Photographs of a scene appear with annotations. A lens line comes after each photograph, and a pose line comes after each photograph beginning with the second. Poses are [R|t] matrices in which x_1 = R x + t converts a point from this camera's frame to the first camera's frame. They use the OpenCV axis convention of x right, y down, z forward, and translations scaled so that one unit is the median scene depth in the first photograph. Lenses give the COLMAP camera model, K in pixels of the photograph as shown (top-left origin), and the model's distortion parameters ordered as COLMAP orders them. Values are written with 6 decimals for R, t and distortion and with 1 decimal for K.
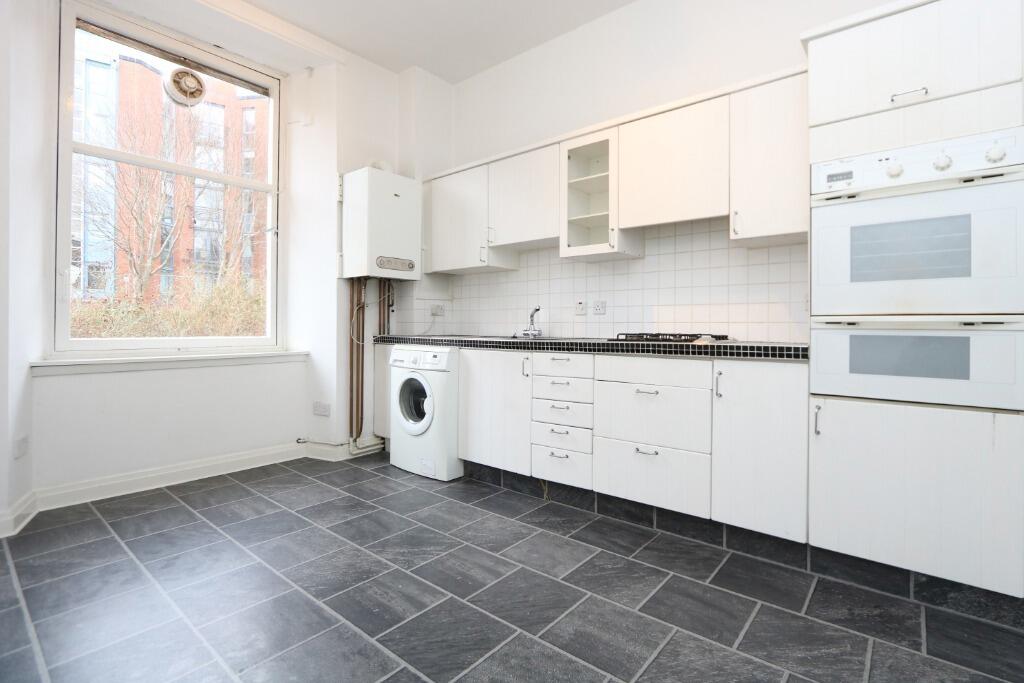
lens RADIAL K [[479.2, 0, 542.1], [0, 479.2, 327.4], [0, 0, 1]] dist [-0.019227, -0.000339]
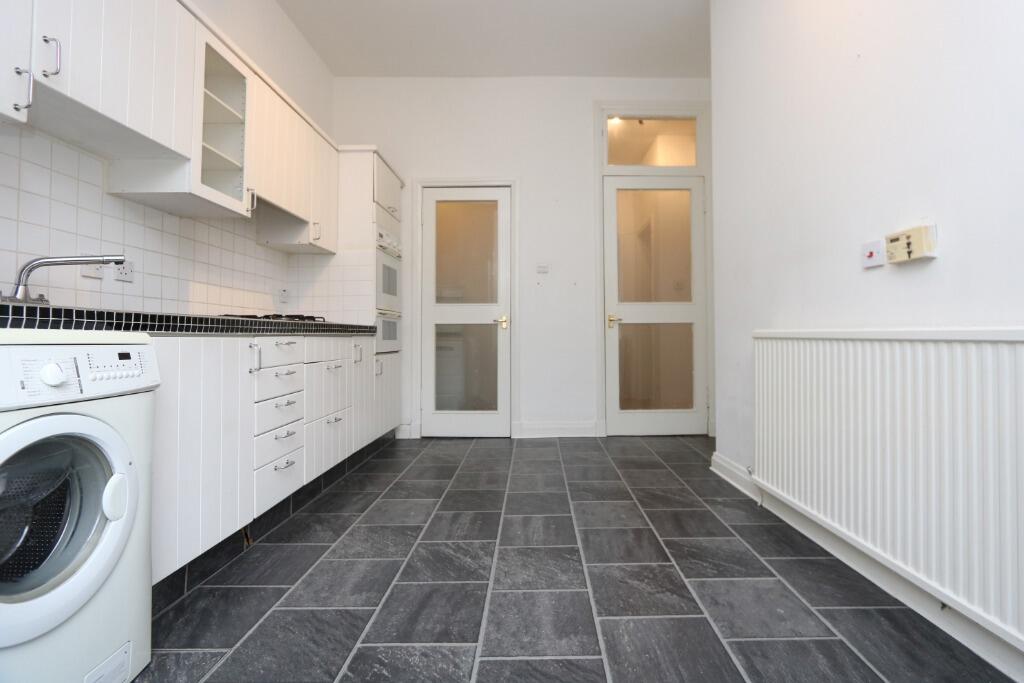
lens RADIAL K [[479.2, 0, 542.1], [0, 479.2, 327.4], [0, 0, 1]] dist [-0.019227, -0.000339]
pose [[-0.629867, 0.015279, 0.776553, -0.960294], [0.003606, 0.999853, -0.016747, 0.061295], [-0.776695, -0.007748, -0.629830, 1.319110]]
